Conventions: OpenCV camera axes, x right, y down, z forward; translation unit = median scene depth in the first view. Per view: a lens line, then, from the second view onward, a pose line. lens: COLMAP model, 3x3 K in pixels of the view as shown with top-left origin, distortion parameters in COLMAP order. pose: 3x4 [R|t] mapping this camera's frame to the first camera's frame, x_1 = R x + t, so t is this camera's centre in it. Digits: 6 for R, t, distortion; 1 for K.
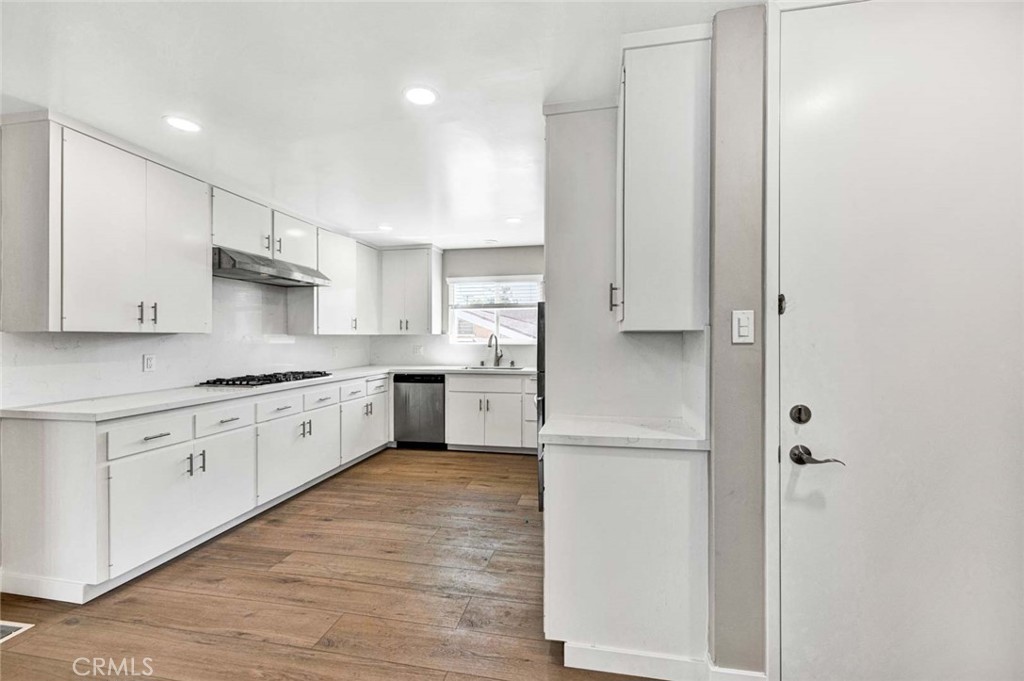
lens RADIAL K [[419.7, 0, 516.4], [0, 419.7, 343.9], [0, 0, 1]] dist [0.000624, 0.000081]
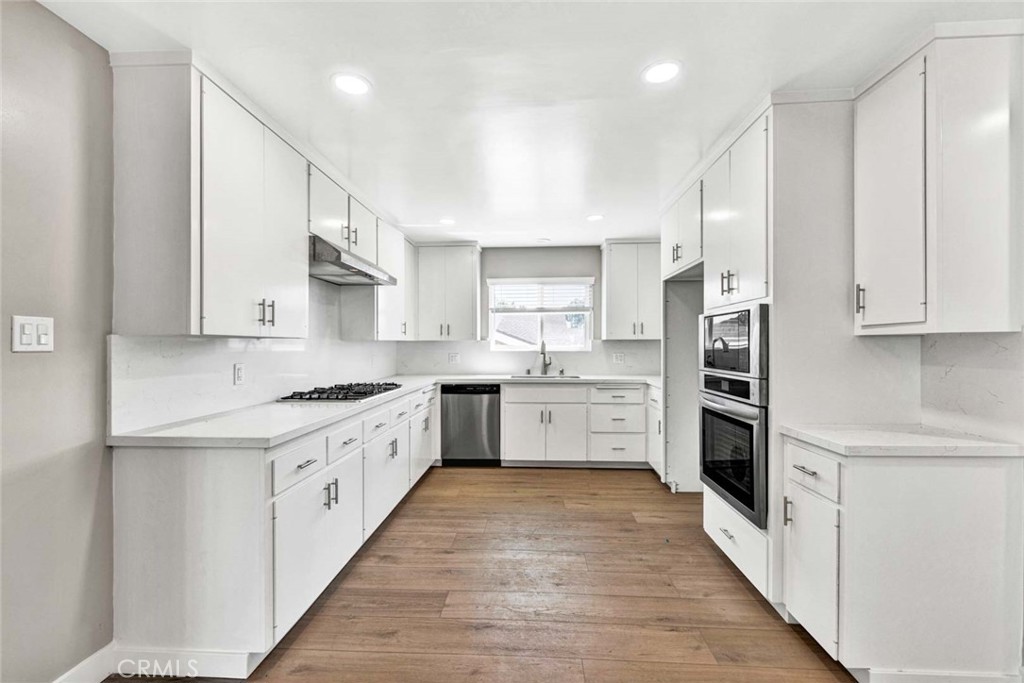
lens RADIAL K [[440.3, 0, 510.5], [0, 440.3, 350.6], [0, 0, 1]] dist [0.000690, 0.000427]
pose [[0.991181, -0.002505, 0.132488, -0.334959], [0.002750, 0.999995, -0.001663, 0.001820], [-0.132484, 0.002012, 0.991183, 0.056565]]
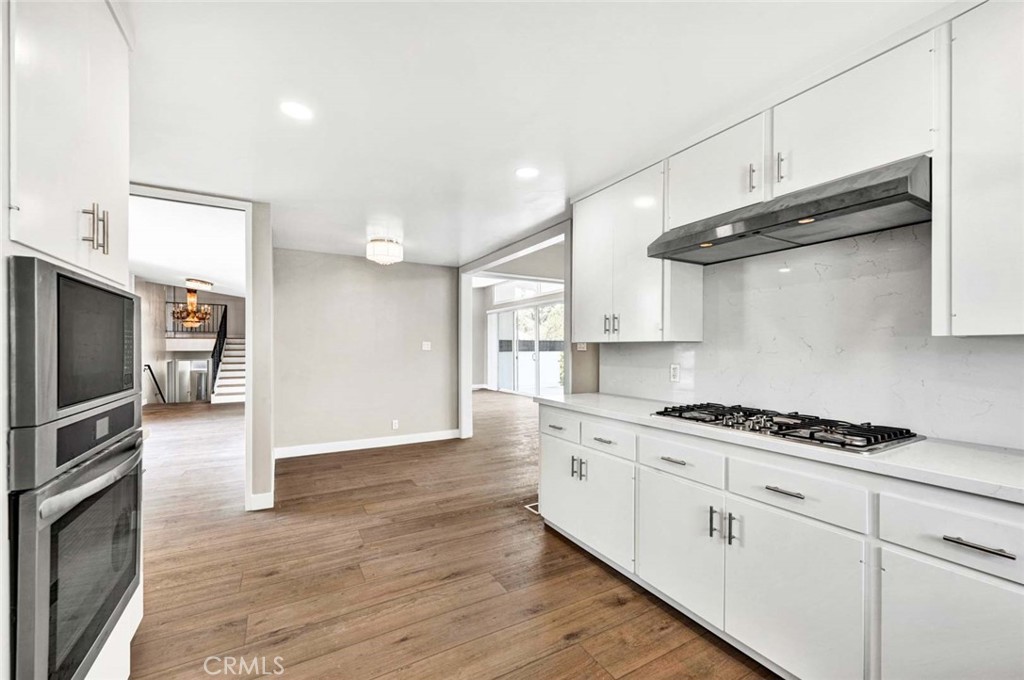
lens RADIAL K [[419.7, 0, 516.4], [0, 419.7, 343.4], [0, 0, 1]] dist [0.000624, 0.000081]
pose [[-0.759419, 0.000325, -0.650602, 0.018101], [-0.001362, 0.999997, 0.002089, -0.016869], [0.650600, 0.002473, -0.759416, 1.078705]]
